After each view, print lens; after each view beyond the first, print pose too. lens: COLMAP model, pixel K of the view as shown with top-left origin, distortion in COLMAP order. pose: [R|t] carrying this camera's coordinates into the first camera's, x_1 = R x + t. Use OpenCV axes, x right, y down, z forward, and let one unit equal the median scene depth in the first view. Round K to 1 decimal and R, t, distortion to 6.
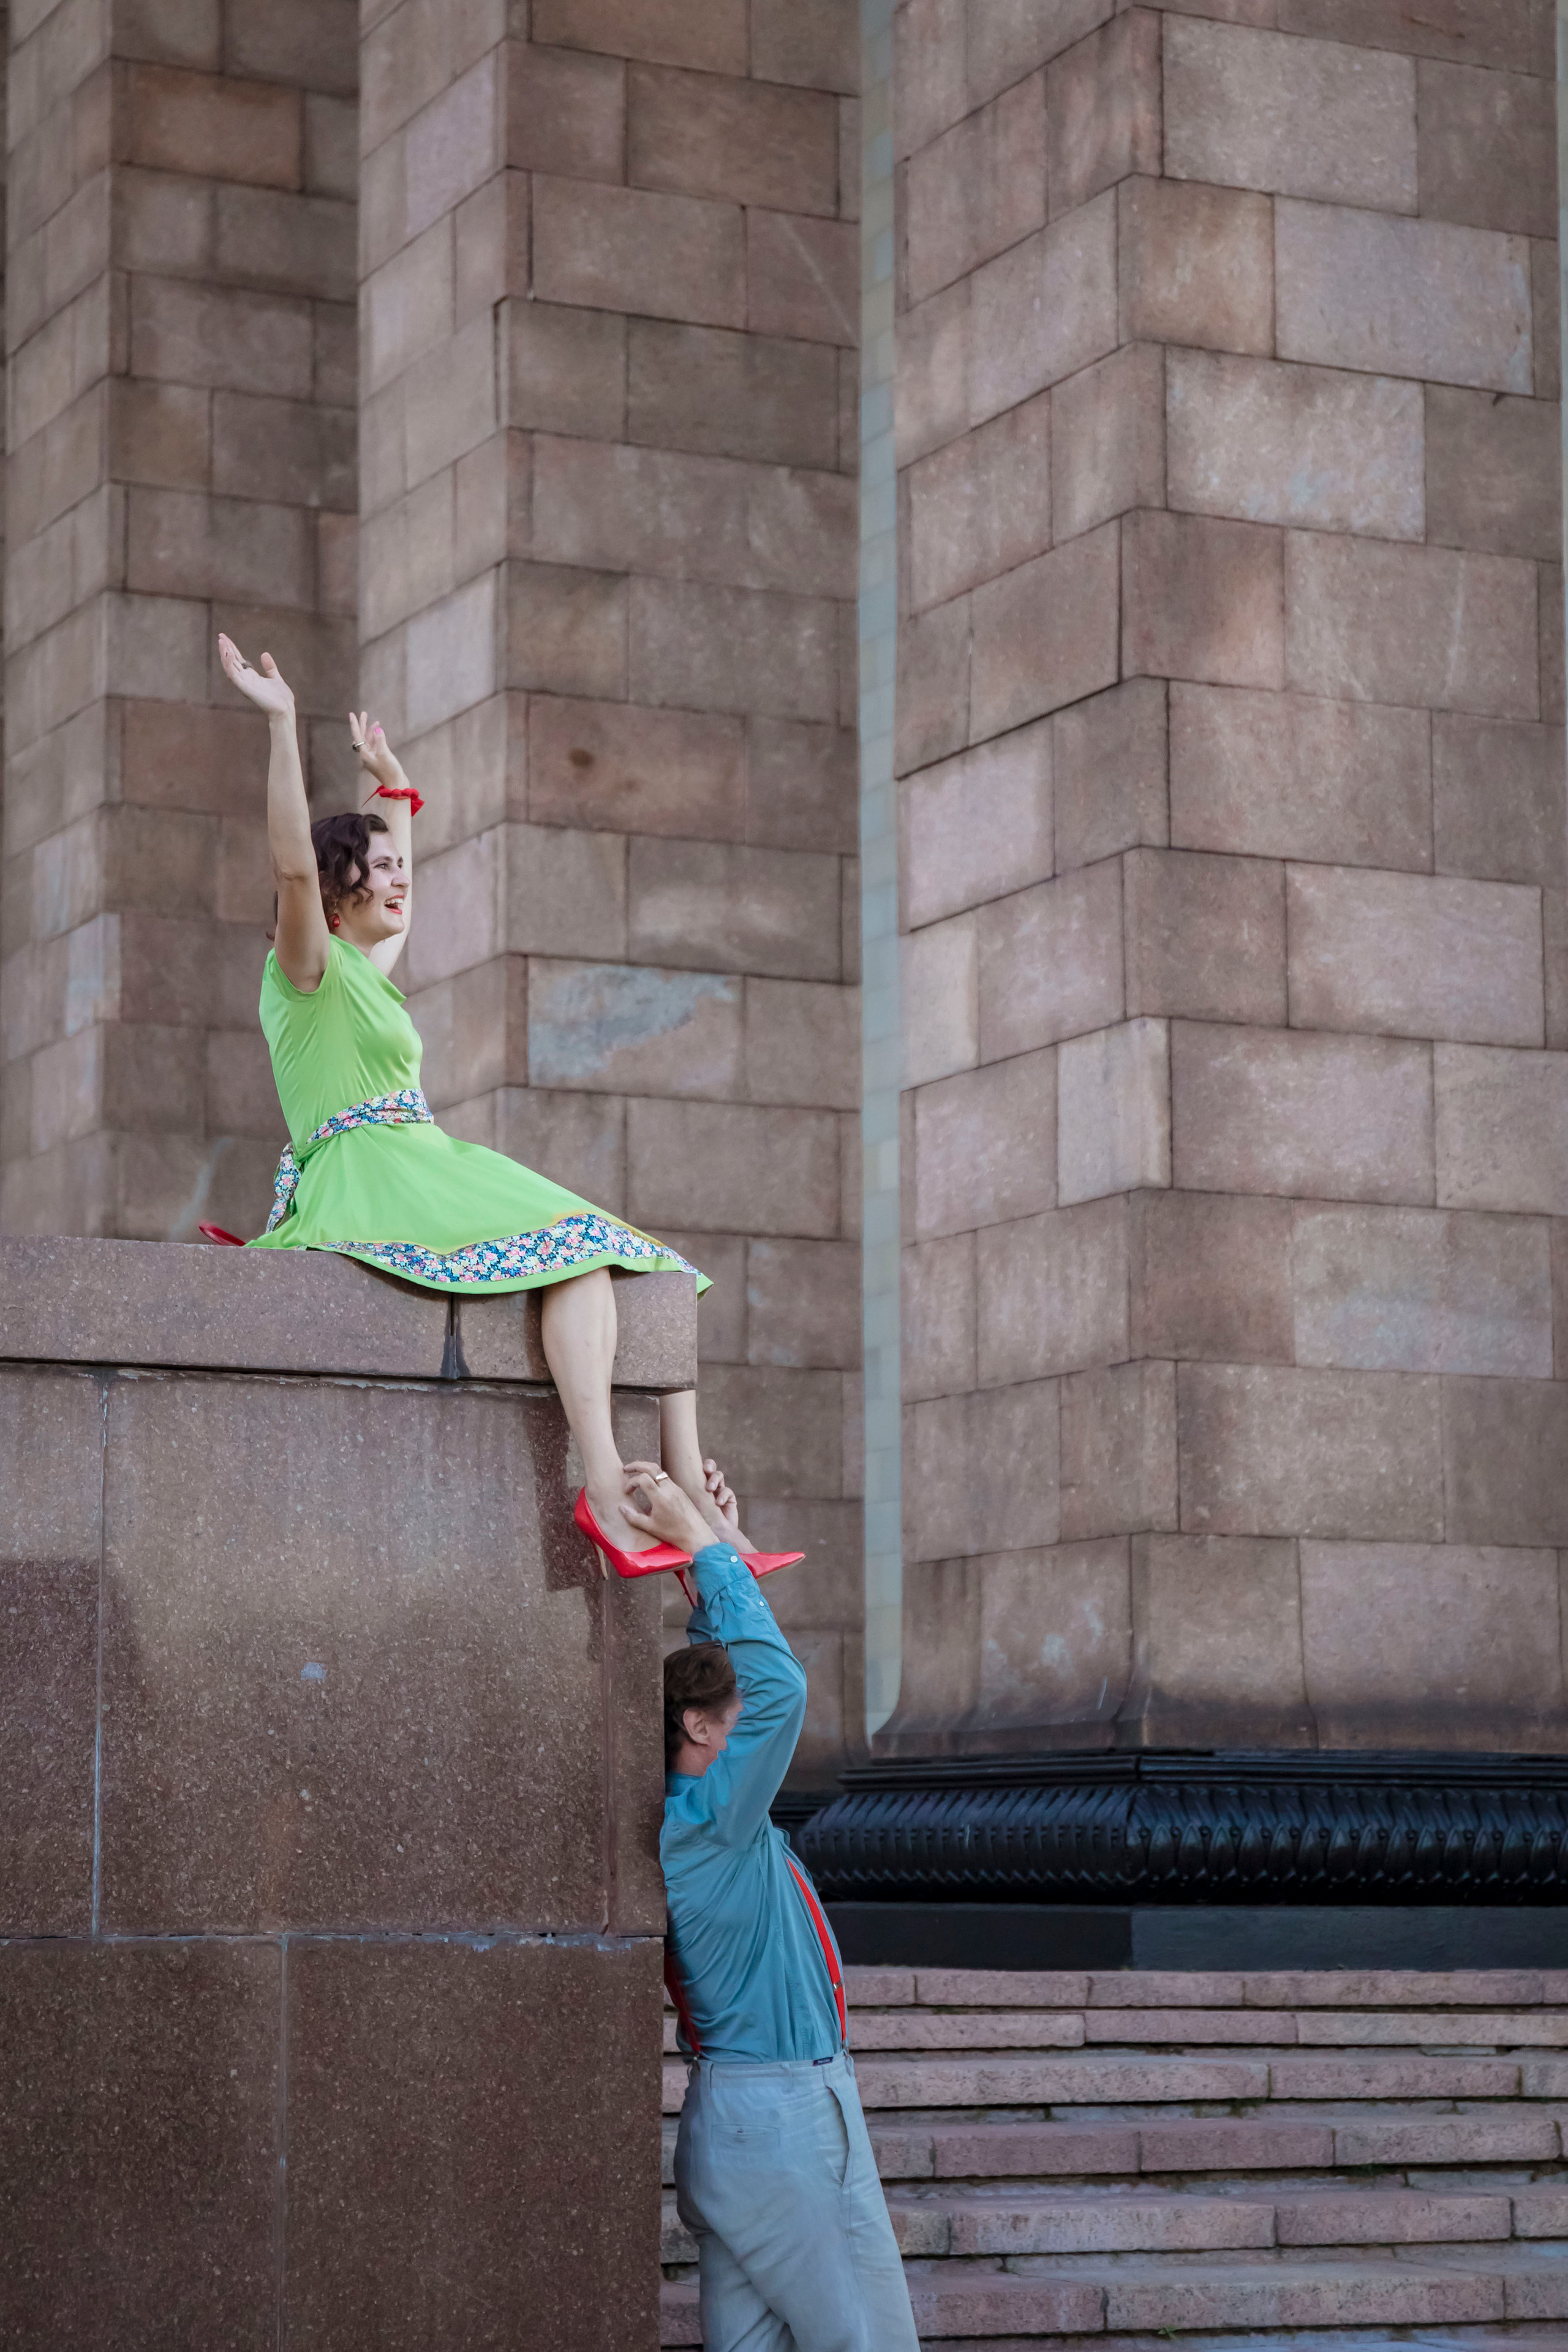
lens RADIAL K [[5078.1, 0, 711.6], [0, 5078.1, 1422.8], [0, 0, 1]] dist [0.119620, 0.144125]
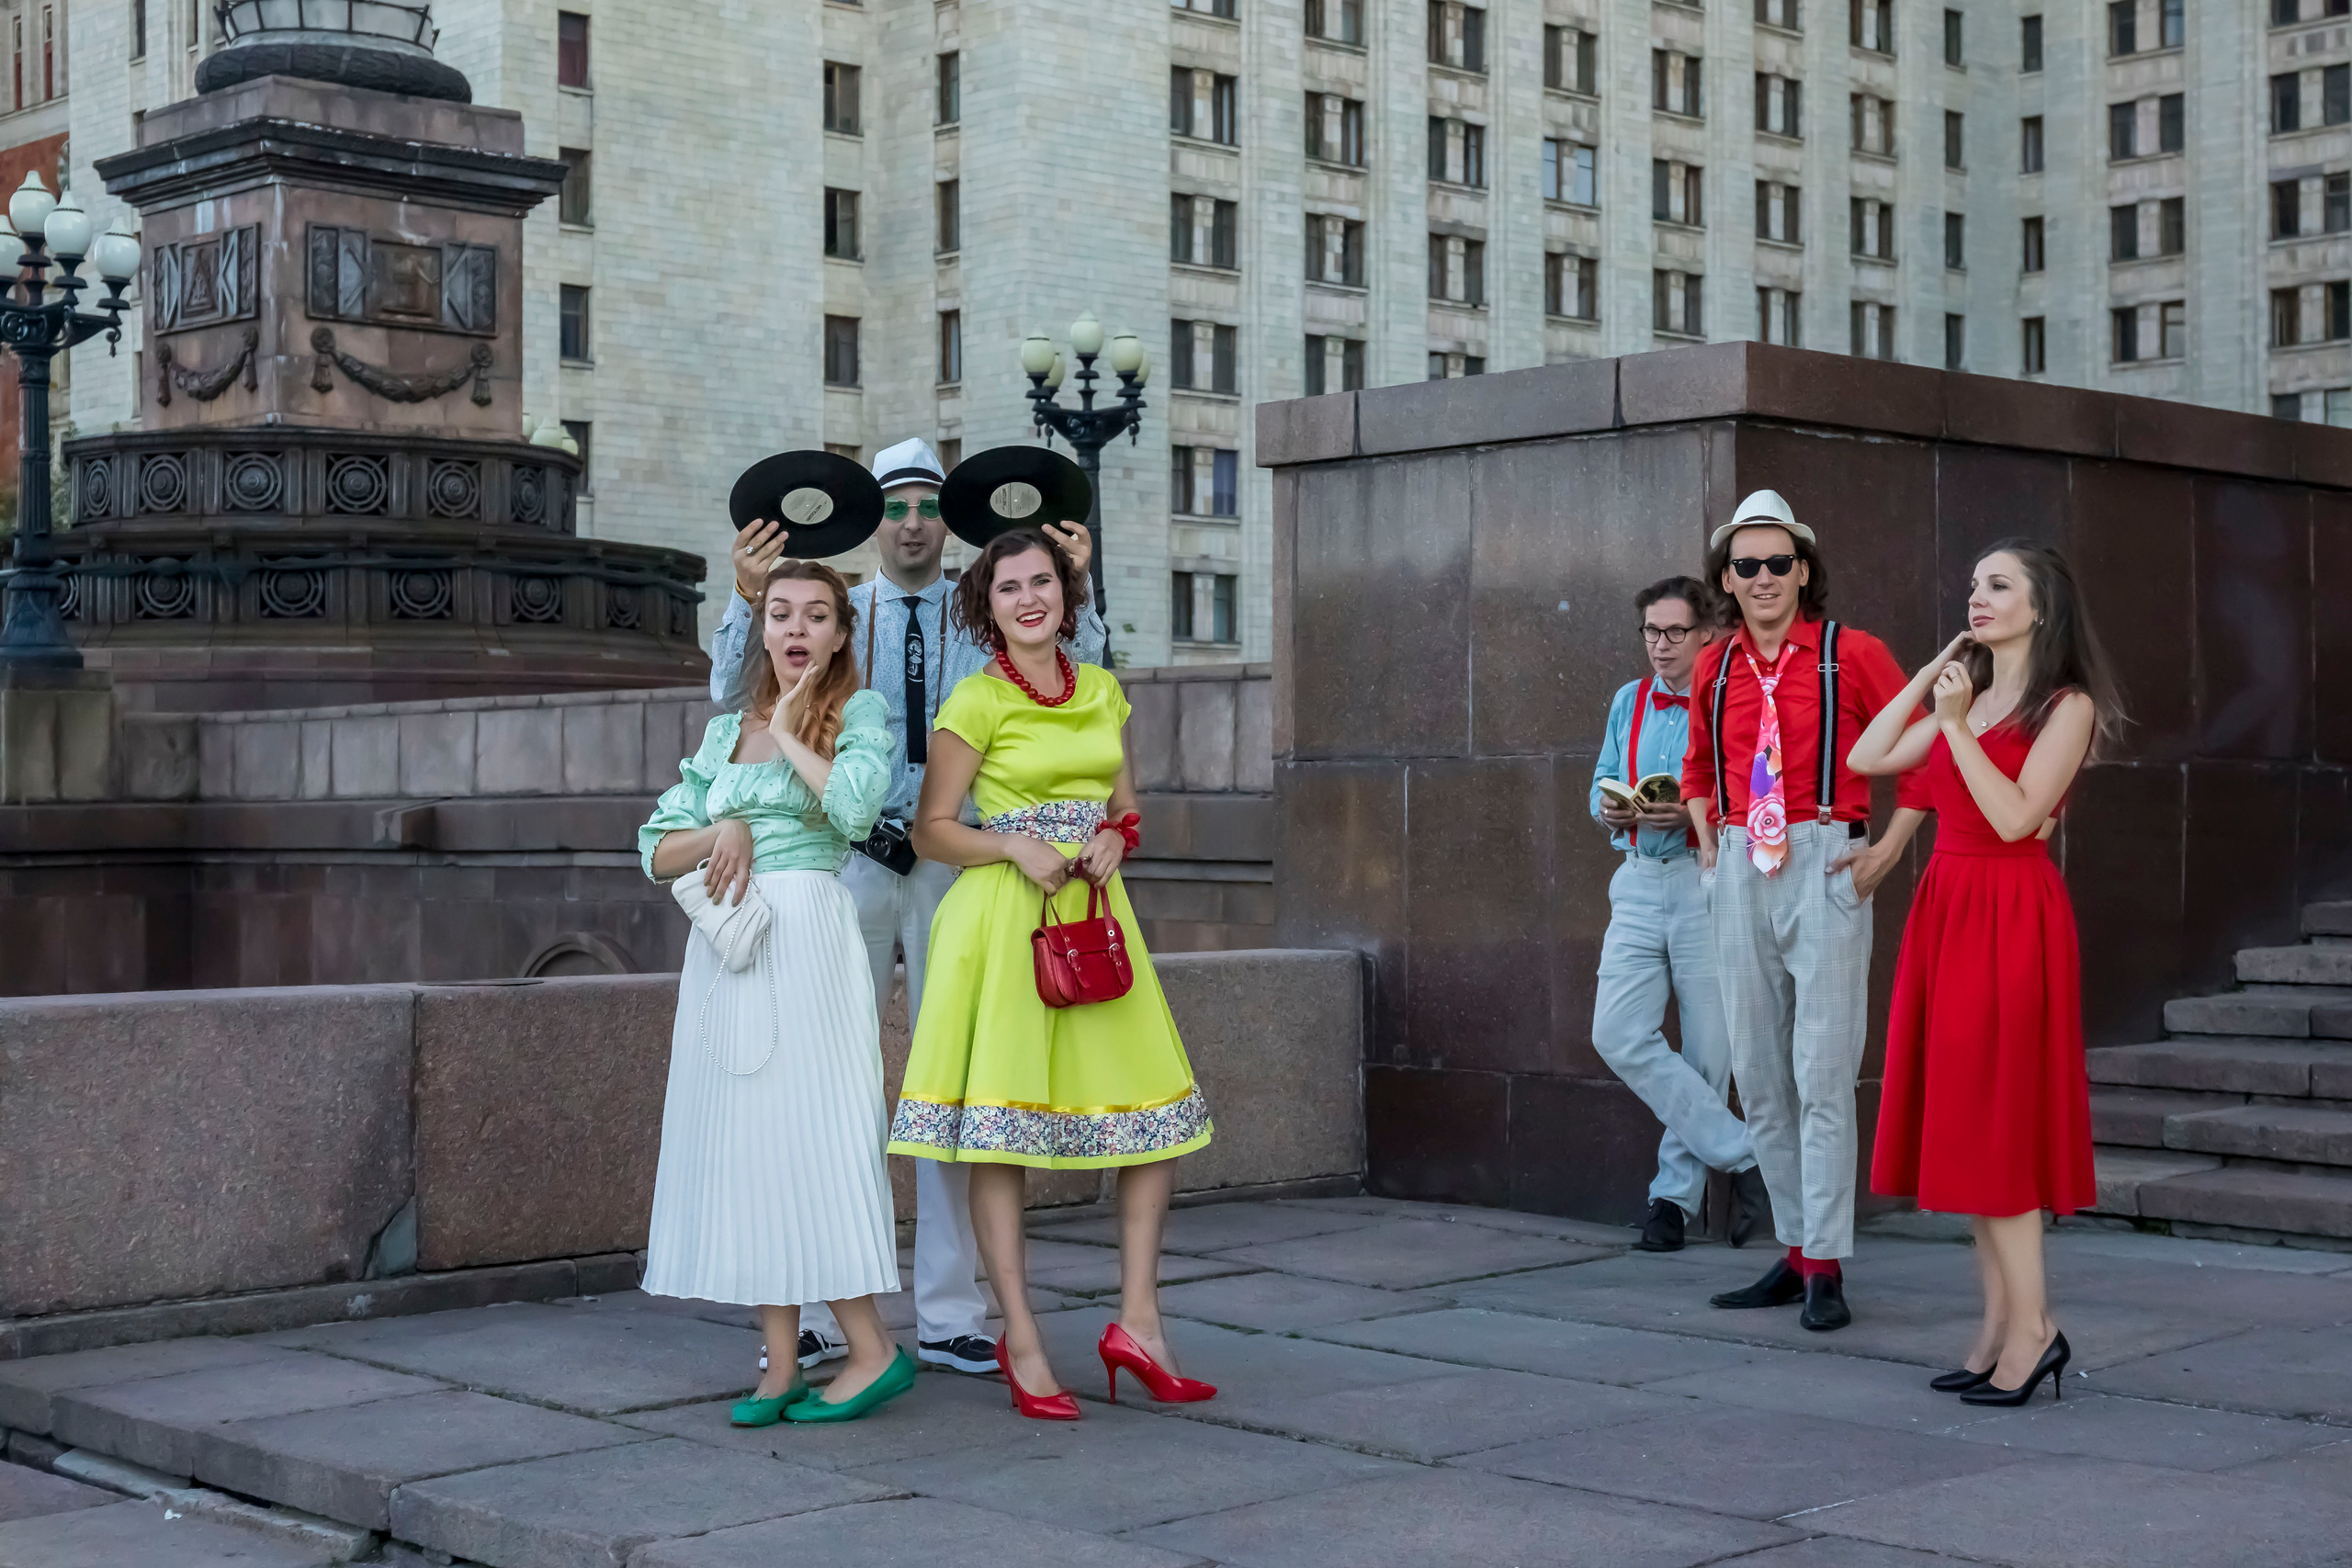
lens RADIAL K [[3446.2, 0, 1286.4], [0, 3446.2, 771.0], [0, 0, 1]] dist [0.035651, 0.126864]
pose [[0.302578, -0.011006, -0.953061, 0.564943], [0.096149, 0.995185, 0.019033, 0.040560], [0.948263, -0.097395, 0.302179, 0.298158]]
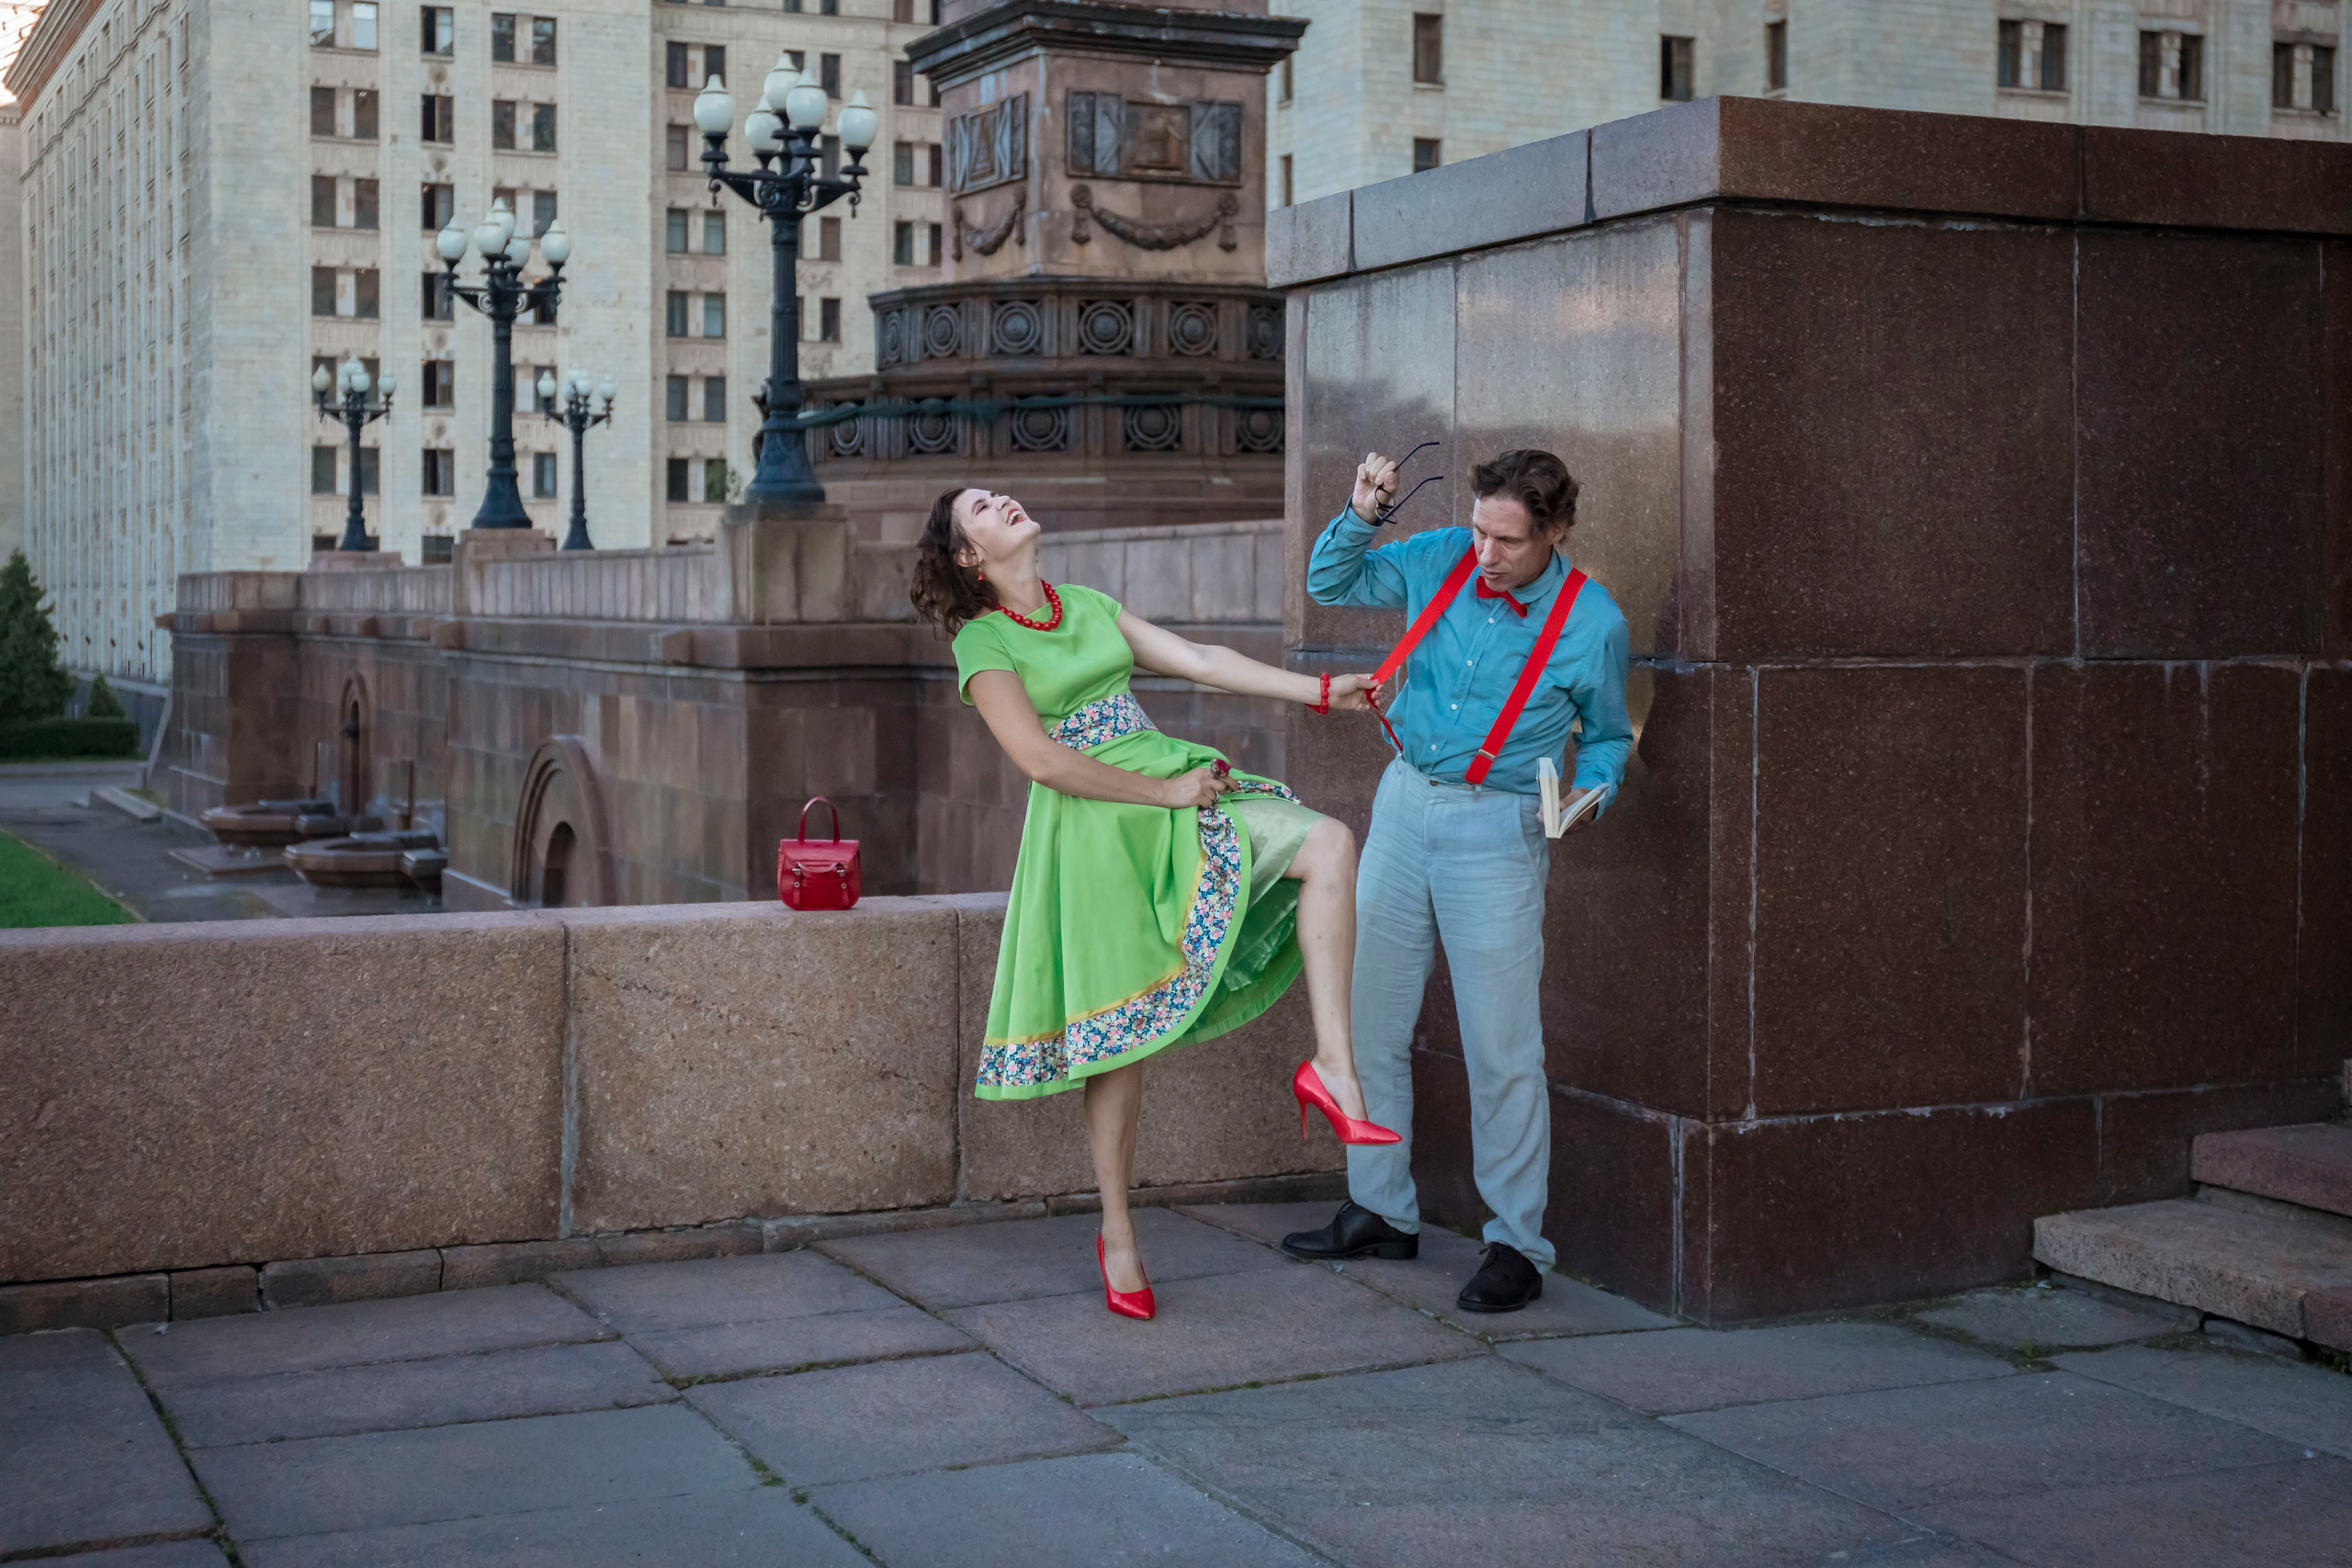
lens RADIAL K [[3076.0, 0, 1133.9], [0, 3076.0, 637.4], [0, 0, 1]] dist [0.053700, -0.009615]
pose [[-0.024319, 0.010321, -0.999651, 0.404319], [0.096328, 0.995318, 0.007933, 0.043222], [0.995053, -0.096101, -0.025199, 0.499206]]
